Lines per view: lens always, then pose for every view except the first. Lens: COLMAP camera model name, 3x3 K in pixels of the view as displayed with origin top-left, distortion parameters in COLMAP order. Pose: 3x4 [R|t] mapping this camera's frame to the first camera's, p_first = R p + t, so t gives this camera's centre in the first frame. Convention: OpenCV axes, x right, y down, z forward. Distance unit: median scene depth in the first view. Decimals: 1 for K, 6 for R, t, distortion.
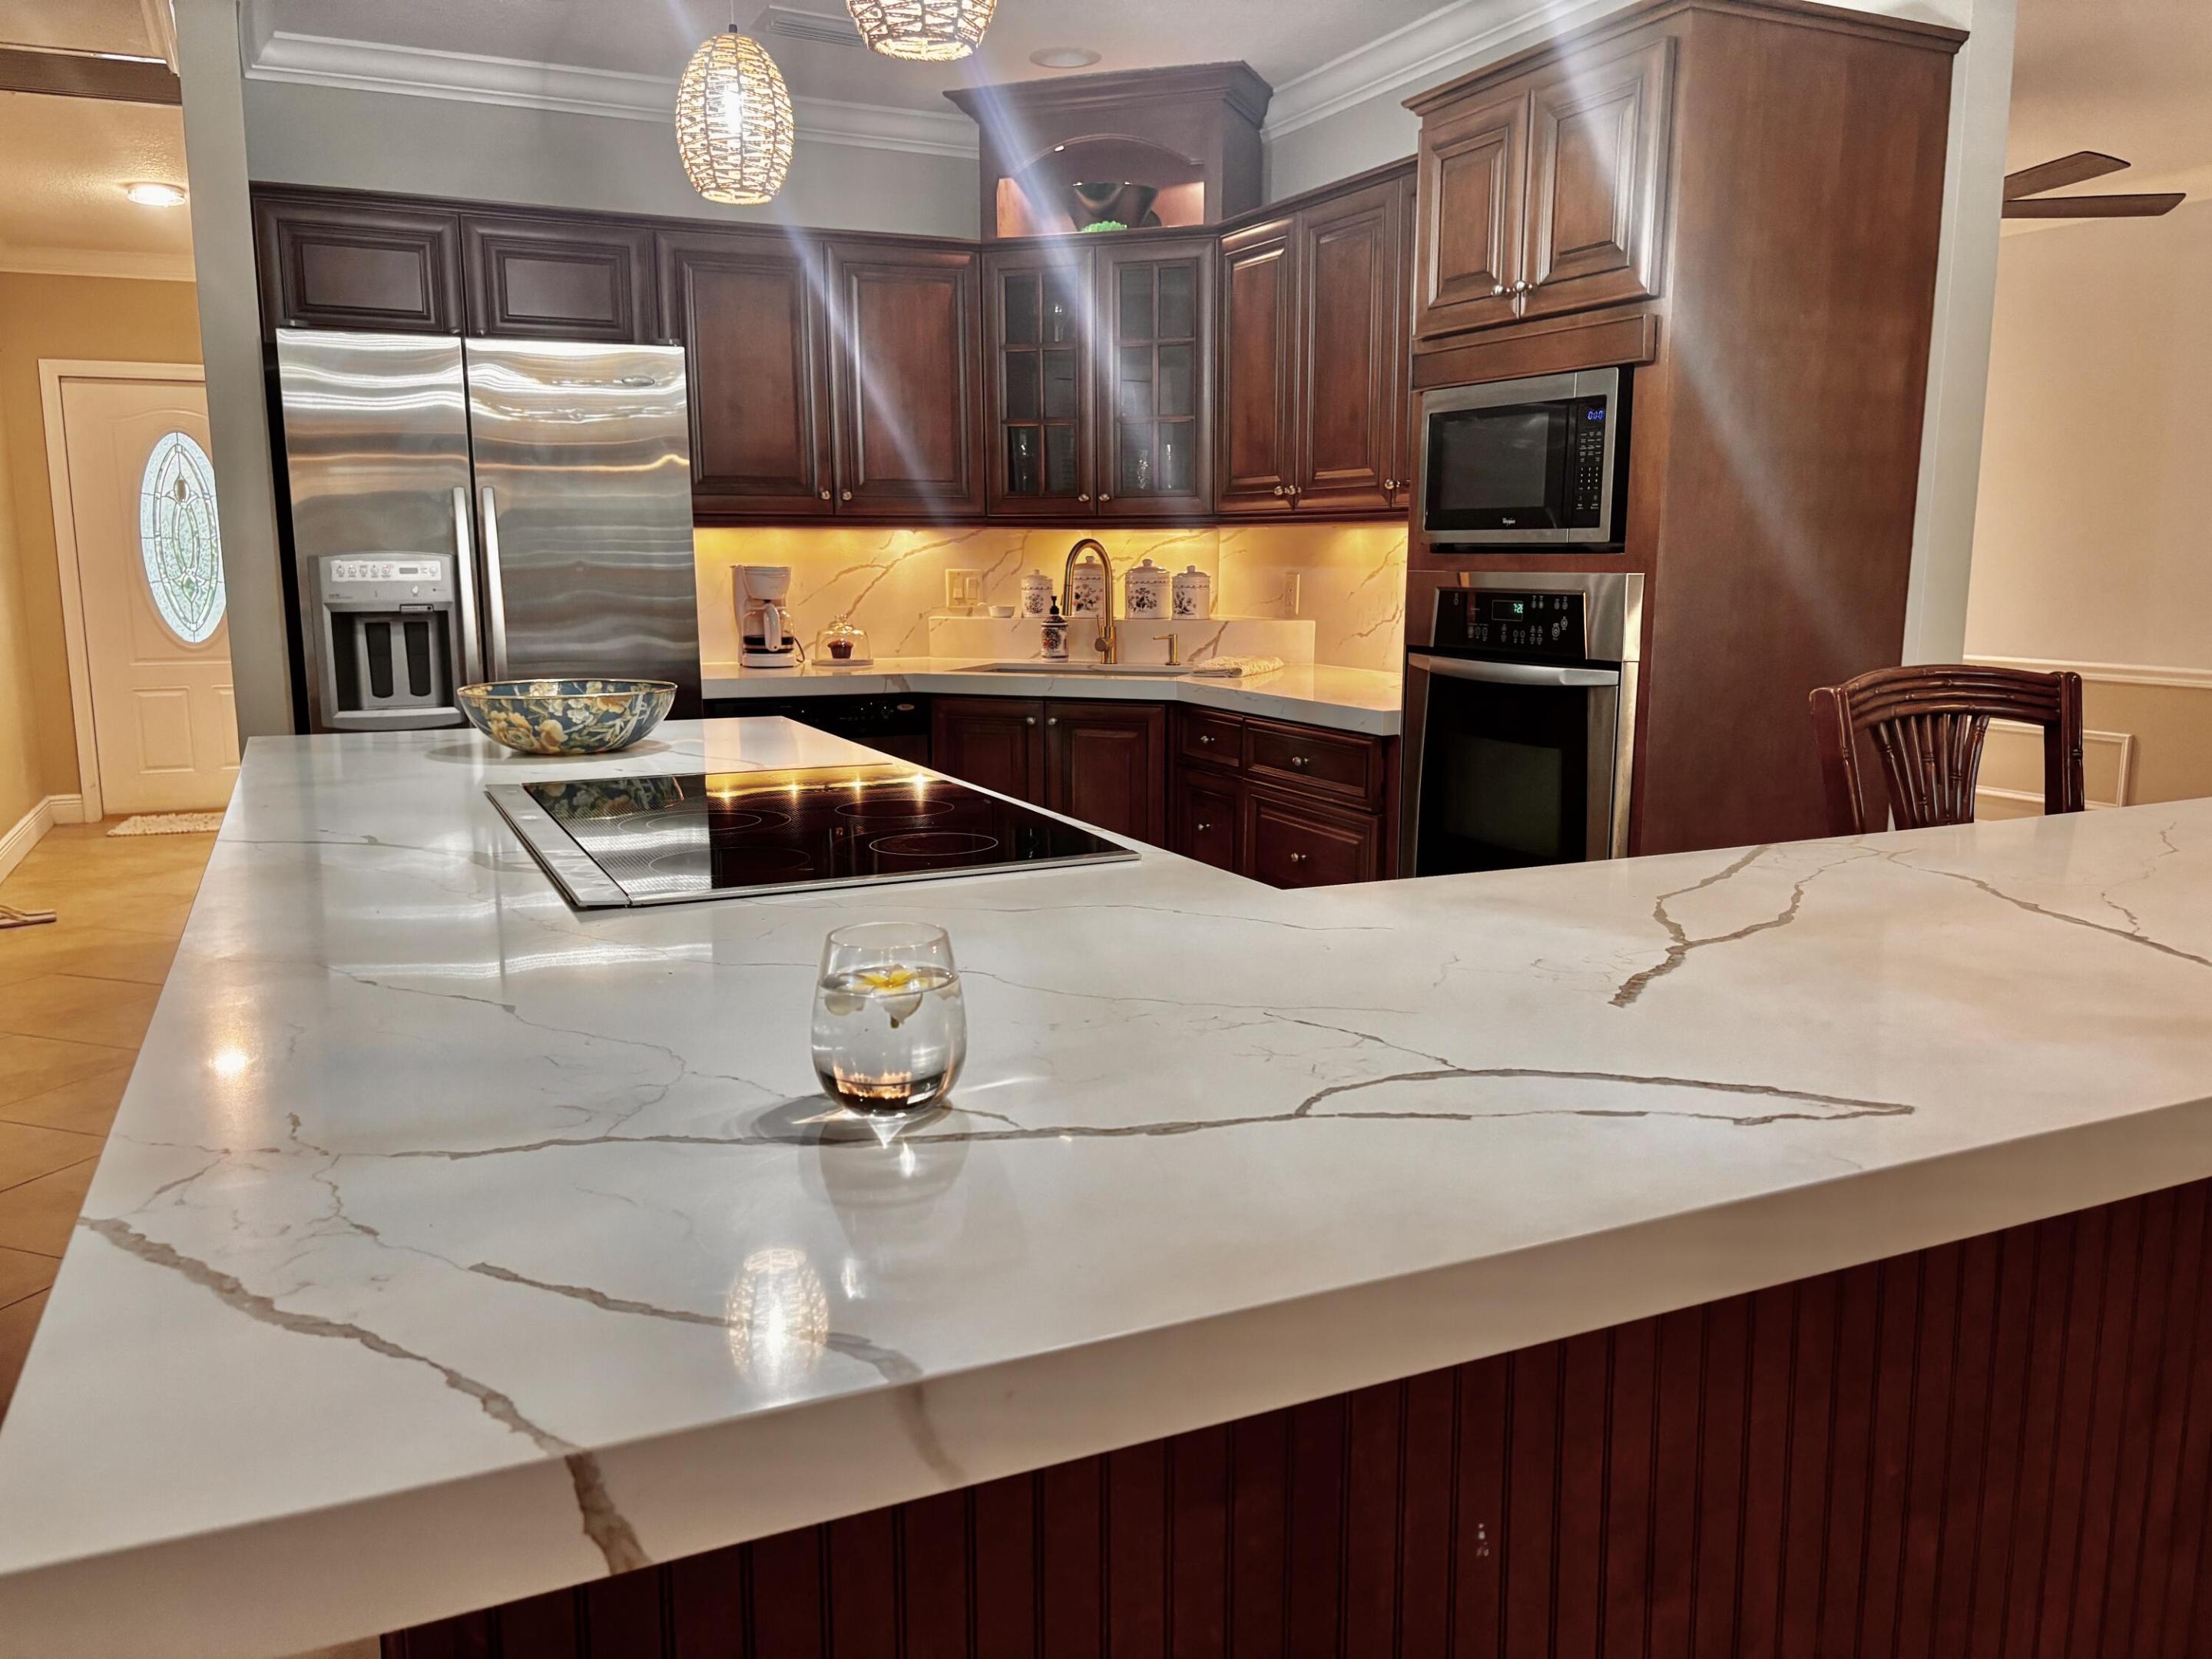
lens RADIAL K [[1696.3, 0, 1106.9], [0, 1696.3, 833.3], [0, 0, 1]] dist [0.011570, -0.017870]
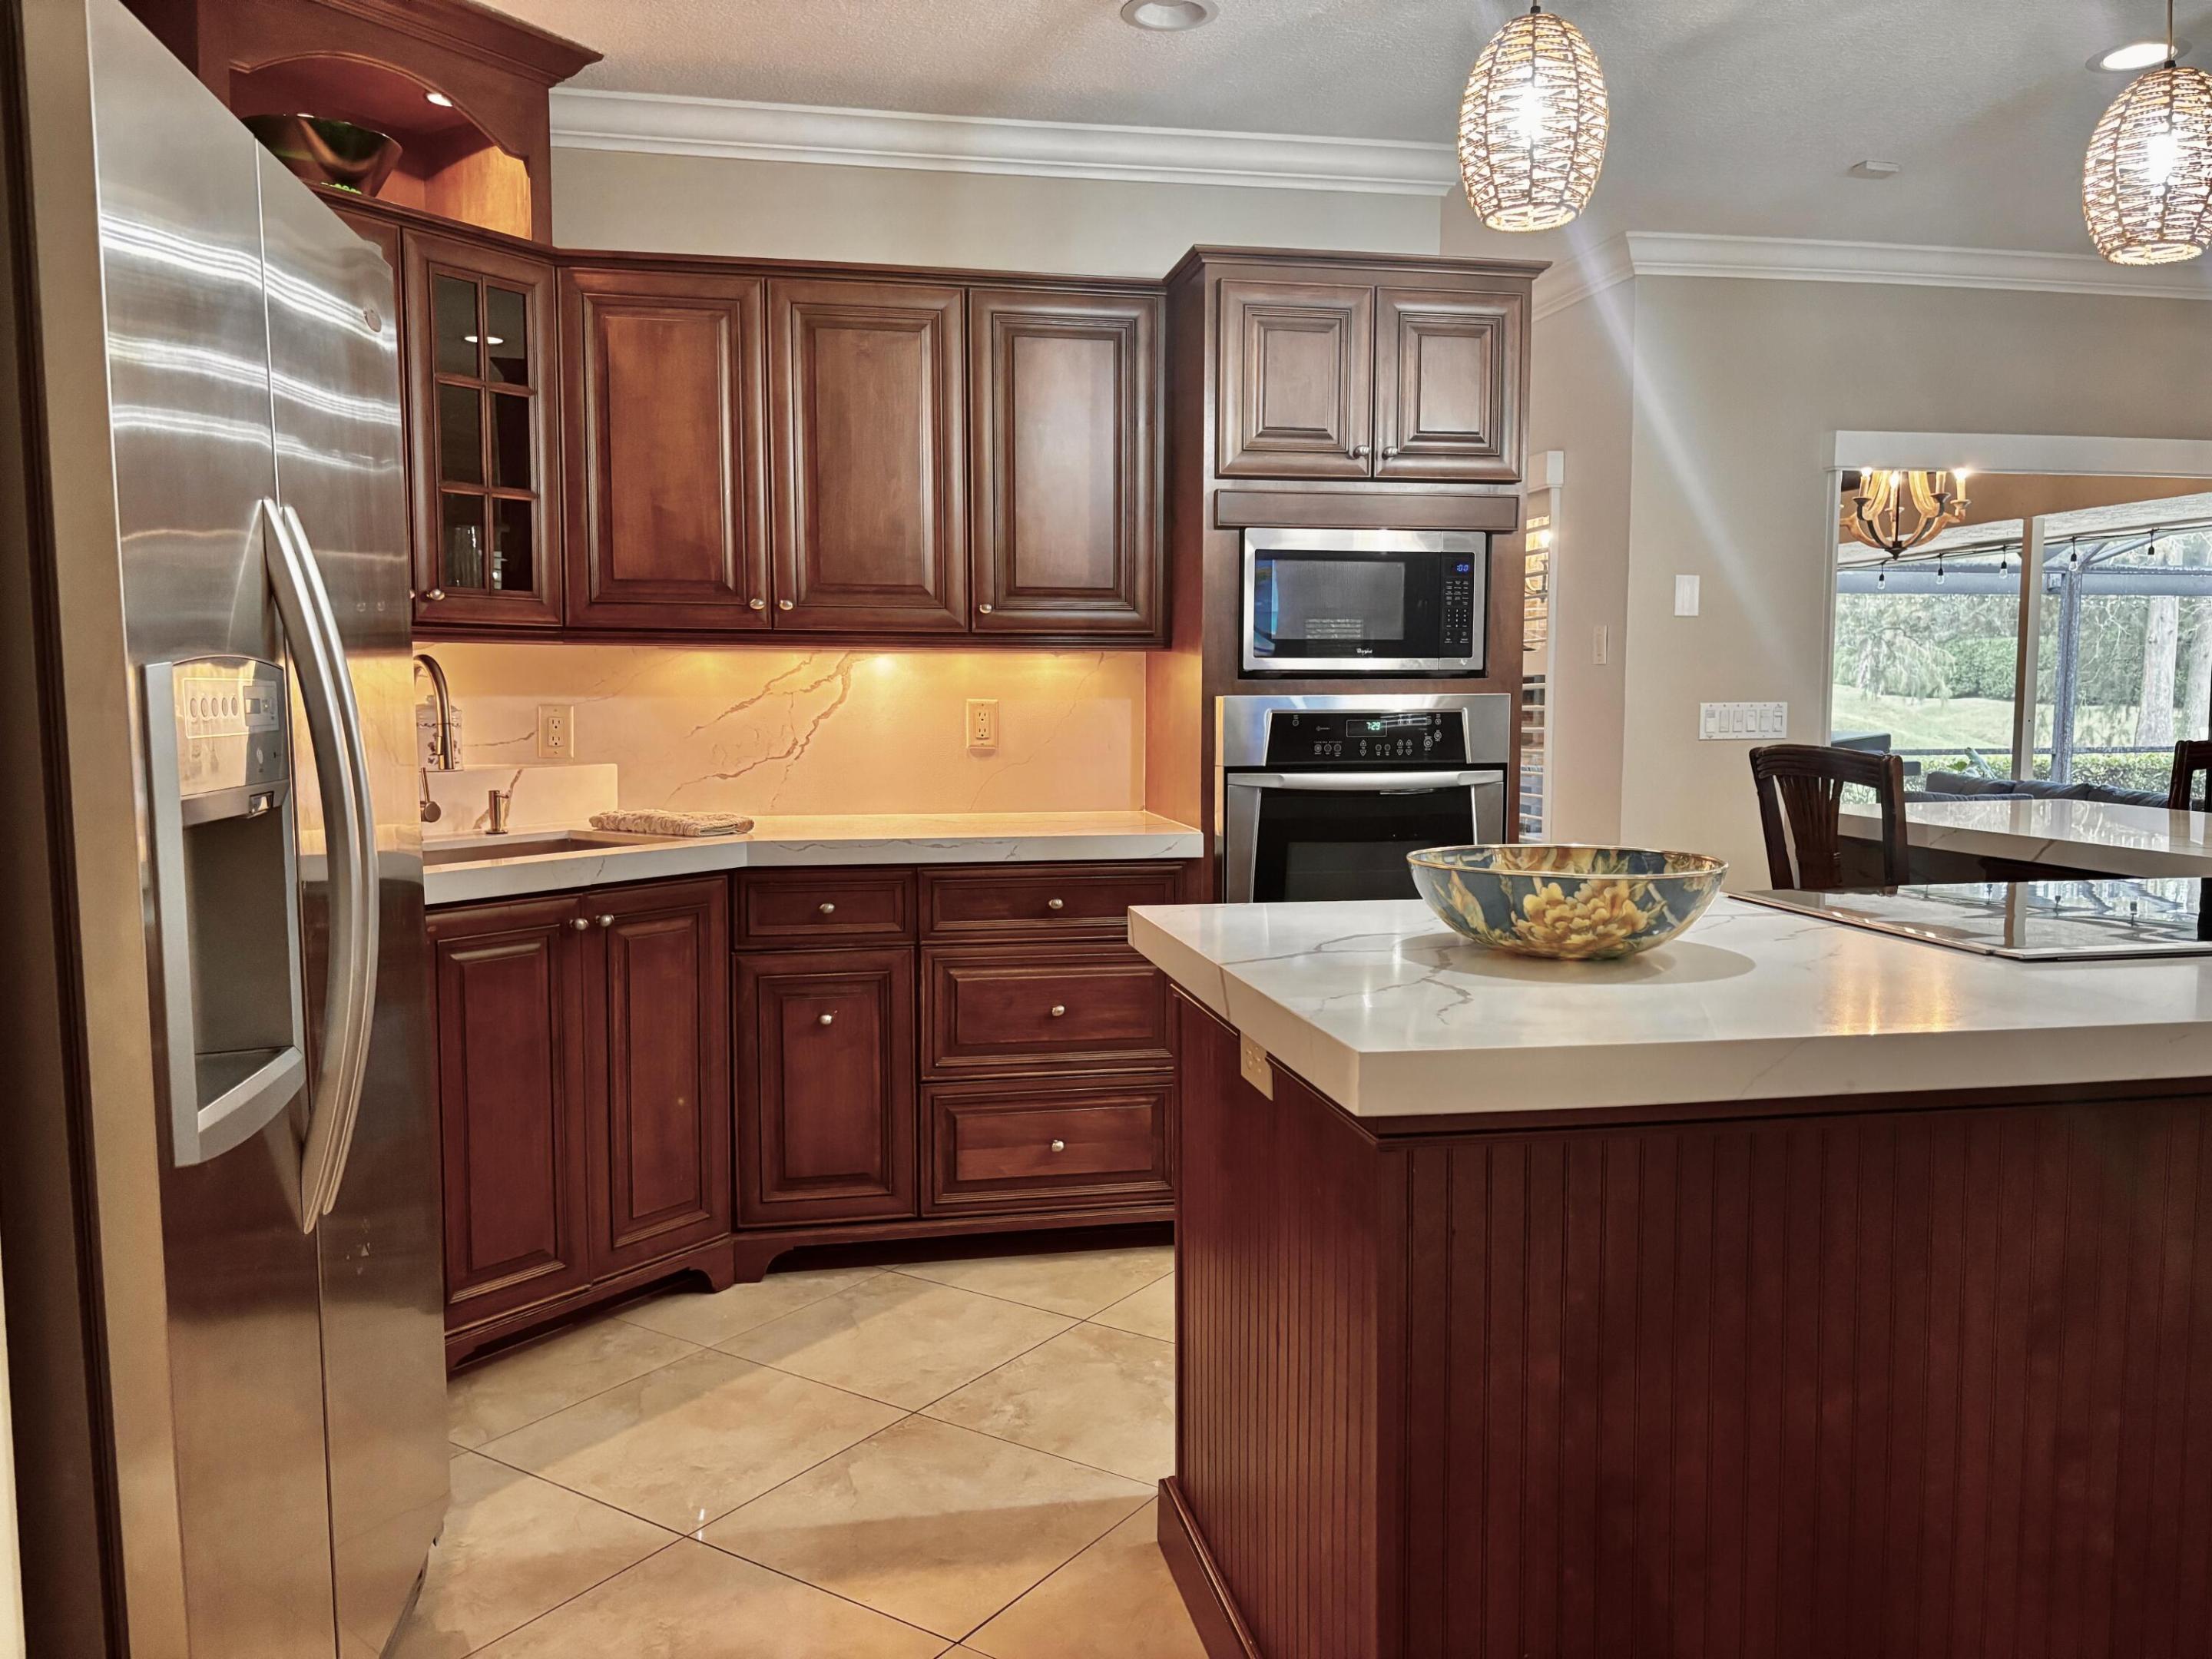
lens RADIAL K [[1696.3, 0, 1115.5], [0, 1696.3, 832.9], [0, 0, 1]] dist [0.011570, -0.017870]
pose [[0.241507, -0.085021, 0.966667, -0.861126], [0.159189, 0.986130, 0.046962, -0.134192], [-0.957253, 0.142541, 0.251692, 0.834992]]
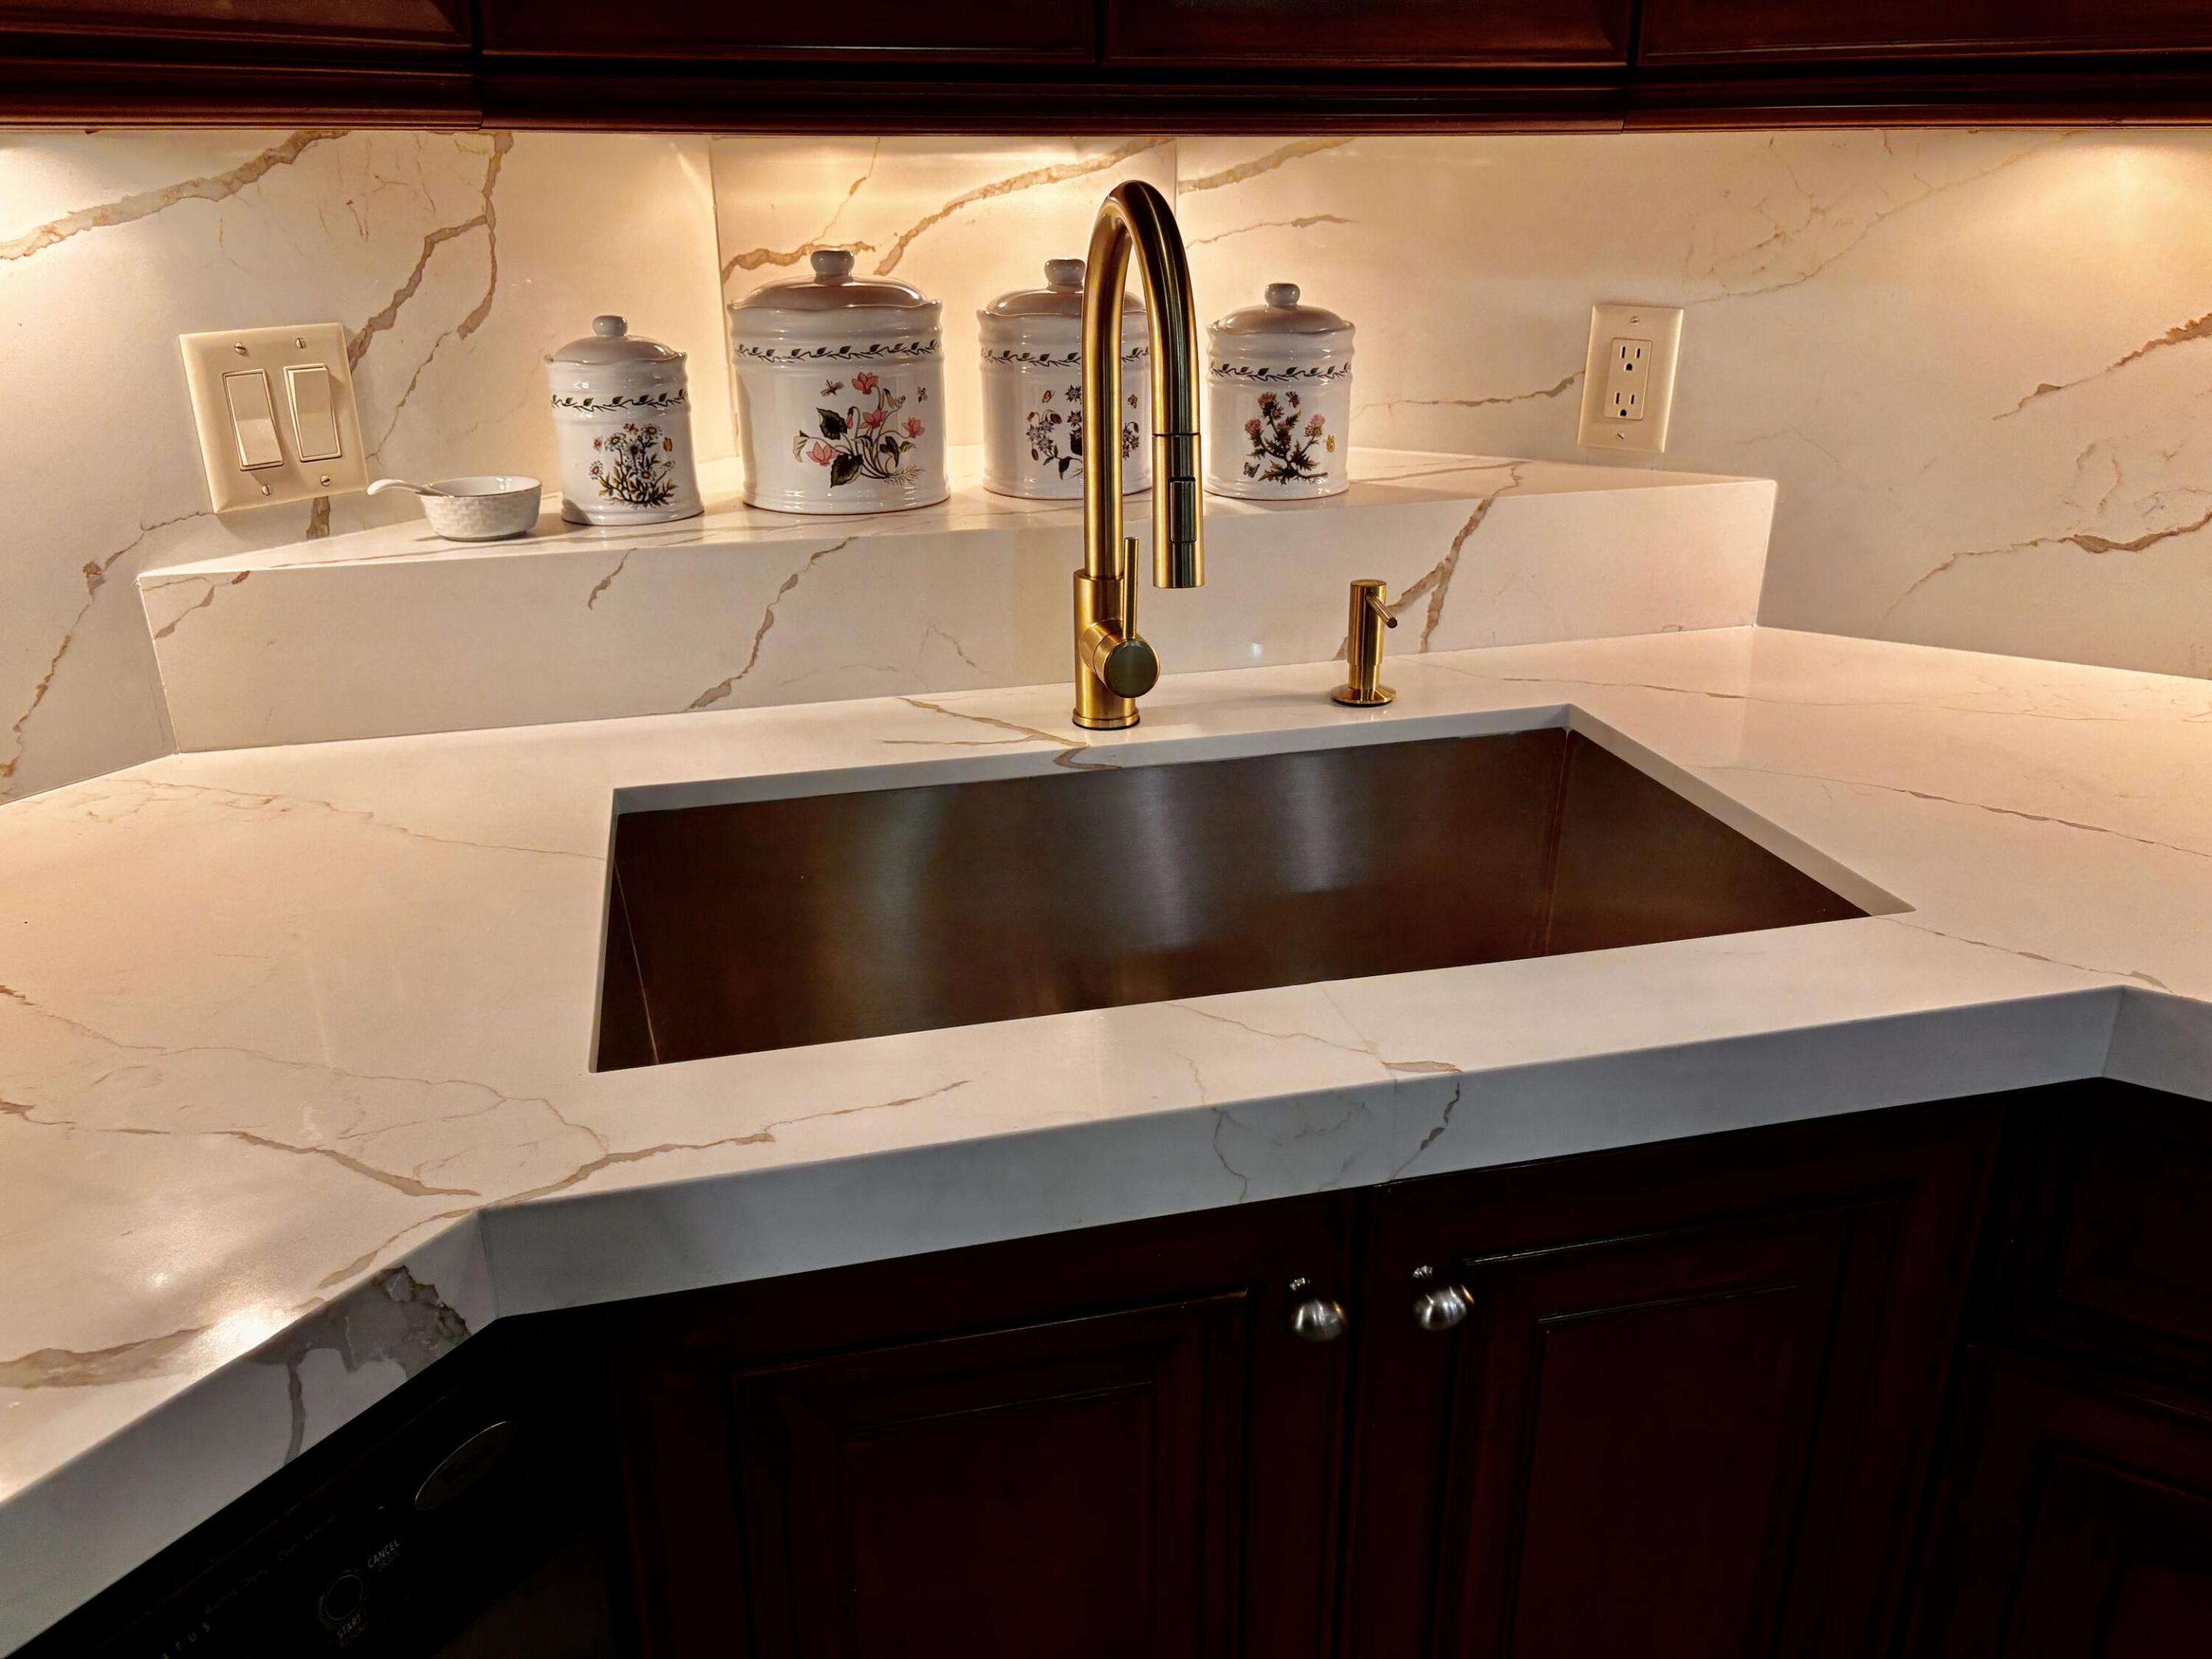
lens RADIAL K [[1696.3, 0, 1126.3], [0, 1696.3, 846.9], [0, 0, 1]] dist [0.011570, -0.017870]
pose [[0.826506, -0.216861, 0.519480, -0.190077], [0.095418, 0.963434, 0.250380, -0.213497], [-0.554782, -0.157373, 0.816976, 1.178116]]
